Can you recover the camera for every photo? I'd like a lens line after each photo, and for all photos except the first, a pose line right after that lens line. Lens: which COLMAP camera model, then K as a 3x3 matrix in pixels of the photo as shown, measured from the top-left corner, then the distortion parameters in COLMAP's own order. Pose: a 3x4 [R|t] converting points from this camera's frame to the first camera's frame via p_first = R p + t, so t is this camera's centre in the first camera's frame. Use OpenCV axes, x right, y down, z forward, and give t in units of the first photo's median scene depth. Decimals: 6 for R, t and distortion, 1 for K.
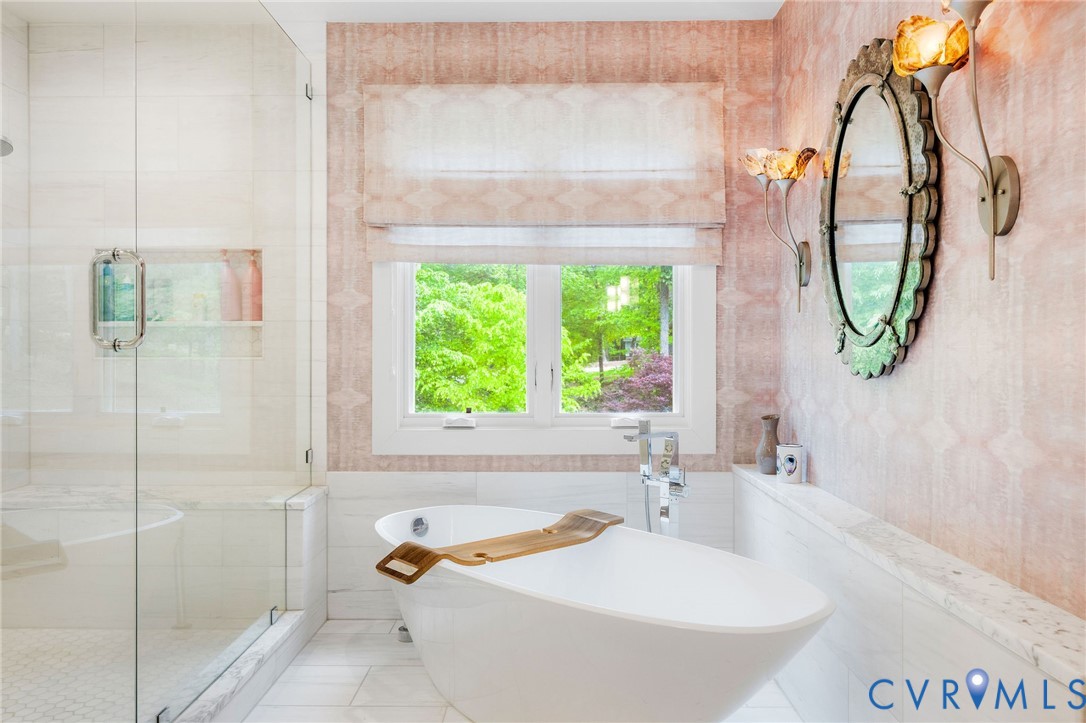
lens RADIAL K [[810.9, 0, 540.9], [0, 810.9, 355.5], [0, 0, 1]] dist [-0.012740, -0.003059]
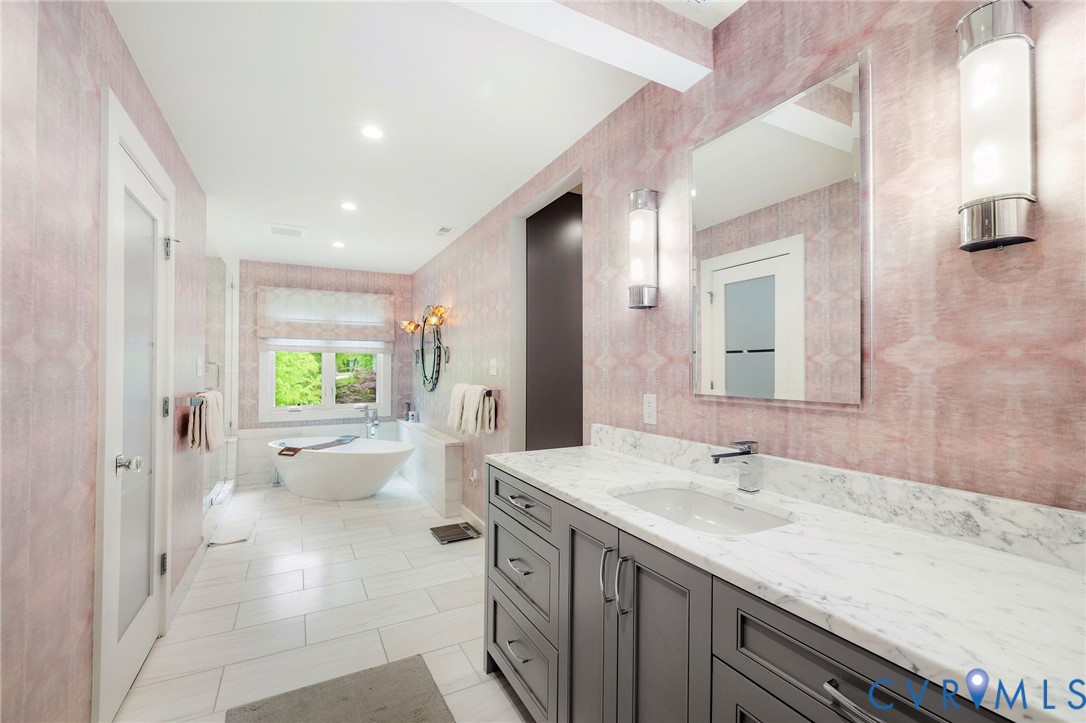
lens RADIAL K [[464.7, 0, 542.5], [0, 464.7, 359.3], [0, 0, 1]] dist [-0.003302, -0.000247]
pose [[0.878782, 0.008854, 0.477141, -0.118027], [0.001151, 0.999786, -0.020671, -0.054469], [-0.477222, 0.018715, 0.878583, -0.812425]]
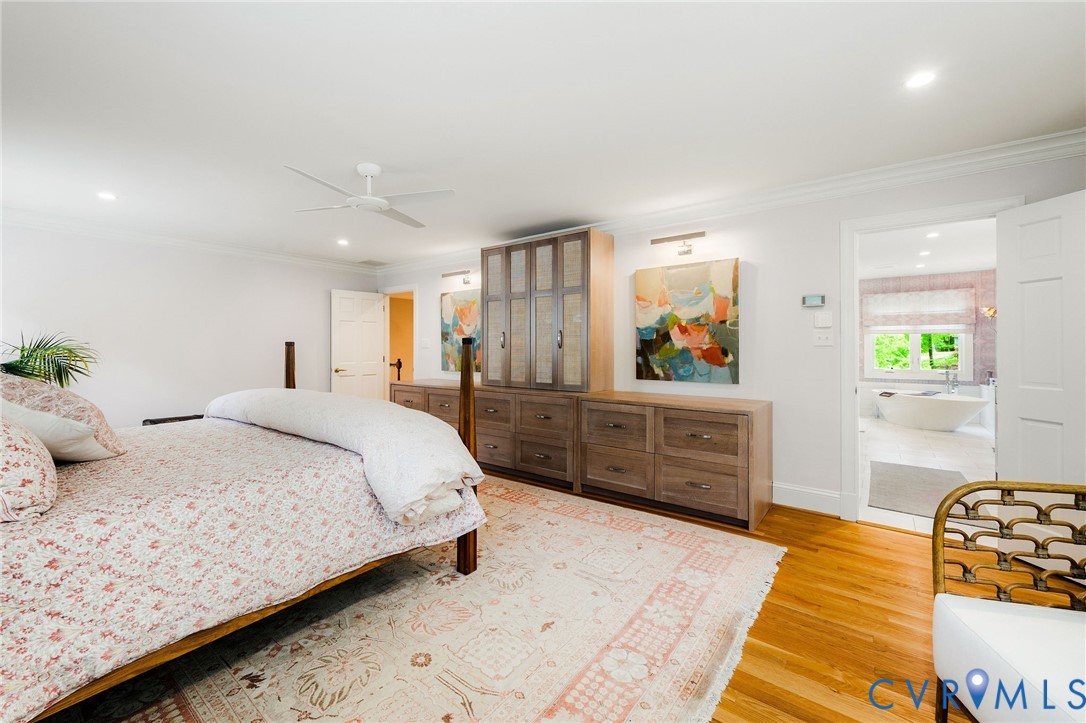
lens RADIAL K [[436.9, 0, 540.8], [0, 436.9, 344.3], [0, 0, 1]] dist [0.000156, -0.000107]
pose [[0.793290, -0.003227, -0.608836, -0.159511], [-0.001124, 0.999976, -0.006765, -0.041233], [0.608843, 0.006051, 0.793267, -1.986952]]
